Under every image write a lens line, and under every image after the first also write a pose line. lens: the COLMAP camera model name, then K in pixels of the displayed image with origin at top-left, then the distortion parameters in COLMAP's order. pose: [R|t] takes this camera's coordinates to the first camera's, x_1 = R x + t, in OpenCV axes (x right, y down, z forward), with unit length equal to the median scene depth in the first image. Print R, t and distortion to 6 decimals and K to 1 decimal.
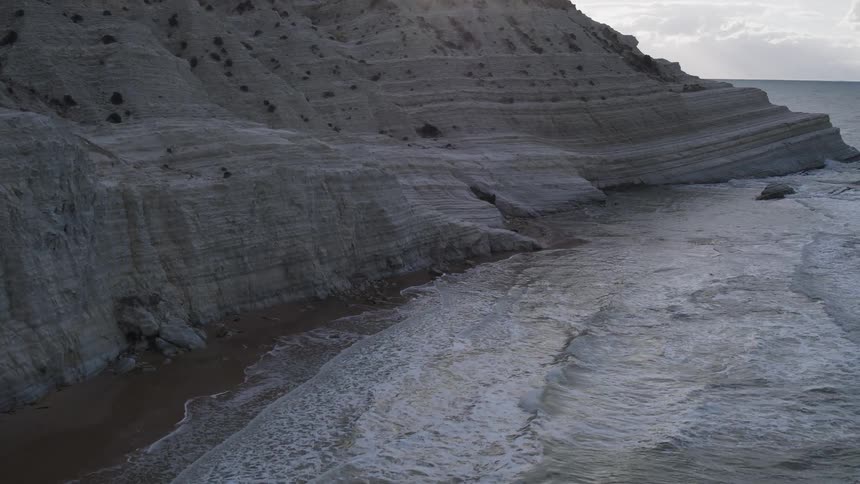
lens RADIAL K [[907.3, 0, 430.7], [0, 907.3, 260.1], [0, 0, 1]] dist [-0.221614, 0.108494]
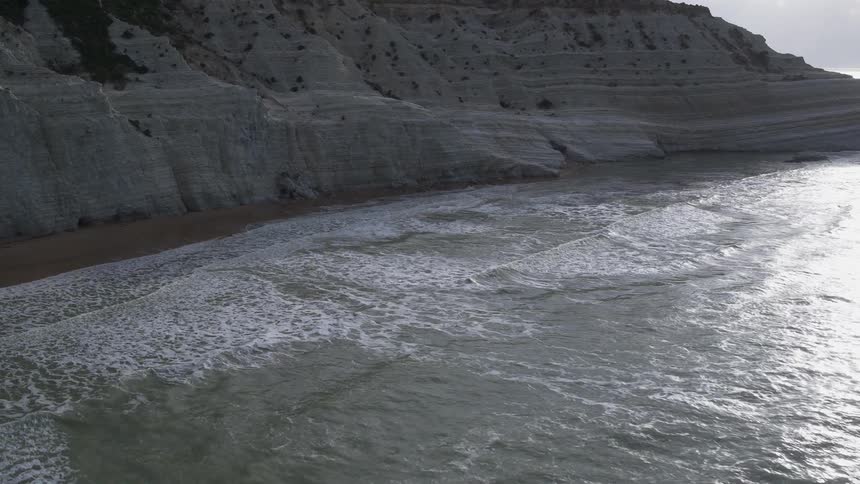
lens RADIAL K [[907.3, 0, 430.7], [0, 907.3, 260.1], [0, 0, 1]] dist [-0.221614, 0.108494]
pose [[0.933003, 0.075109, -0.351944, 0.345531], [-0.068293, 0.997160, 0.031761, 0.071181], [0.353330, -0.005598, 0.935482, -0.405975]]
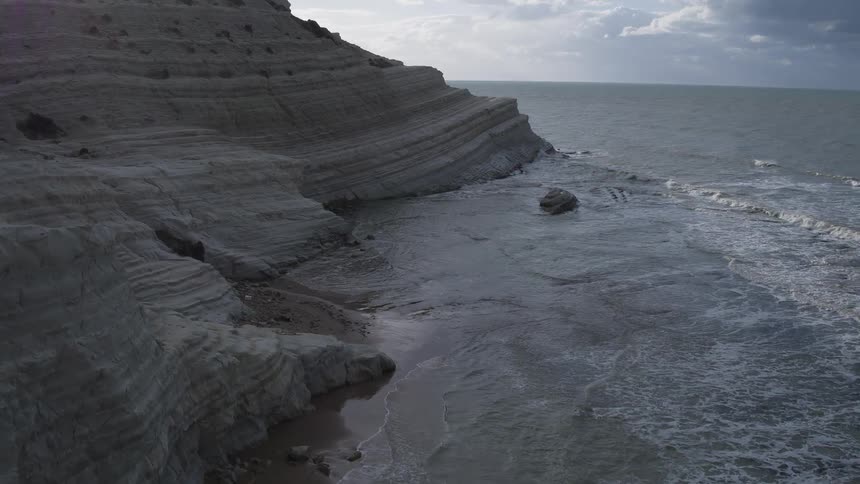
lens RADIAL K [[907.3, 0, 430.7], [0, 907.3, 260.1], [0, 0, 1]] dist [-0.221614, 0.108494]
pose [[0.869350, -0.078212, 0.487969, -0.056206], [0.080301, 0.996631, 0.016679, -0.052040], [-0.487629, 0.024684, 0.872702, 0.425398]]
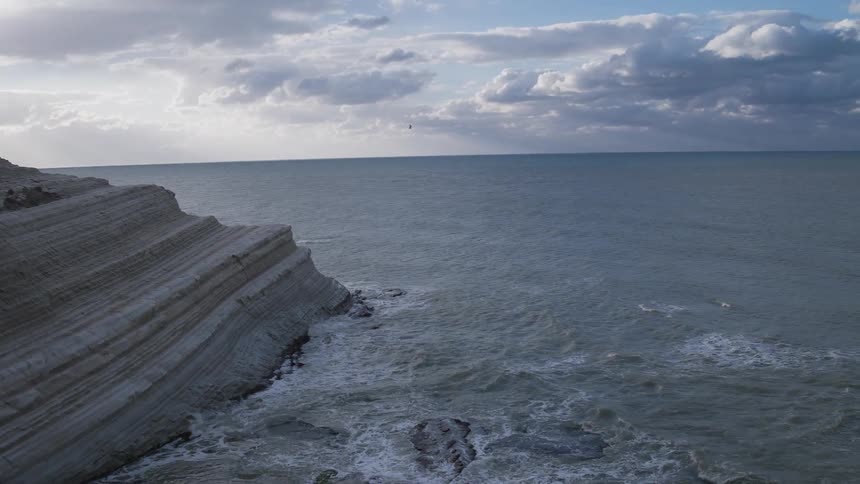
lens RADIAL K [[907.3, 0, 430.7], [0, 907.3, 260.1], [0, 0, 1]] dist [-0.221614, 0.108494]
pose [[0.752933, -0.076660, 0.653617, 0.218596], [0.139836, 0.989148, -0.045071, -0.155496], [-0.643069, 0.125335, 0.755482, 0.737035]]
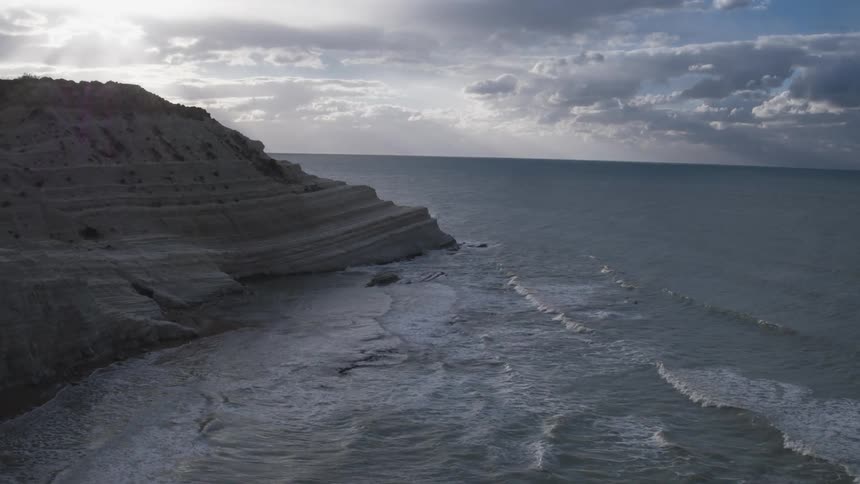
lens RADIAL K [[907.3, 0, 430.7], [0, 907.3, 260.1], [0, 0, 1]] dist [-0.221614, 0.108494]
pose [[0.912769, -0.010592, 0.408339, -0.061339], [0.043783, 0.996442, -0.072023, -0.010125], [-0.406123, 0.083618, 0.909985, -0.178448]]
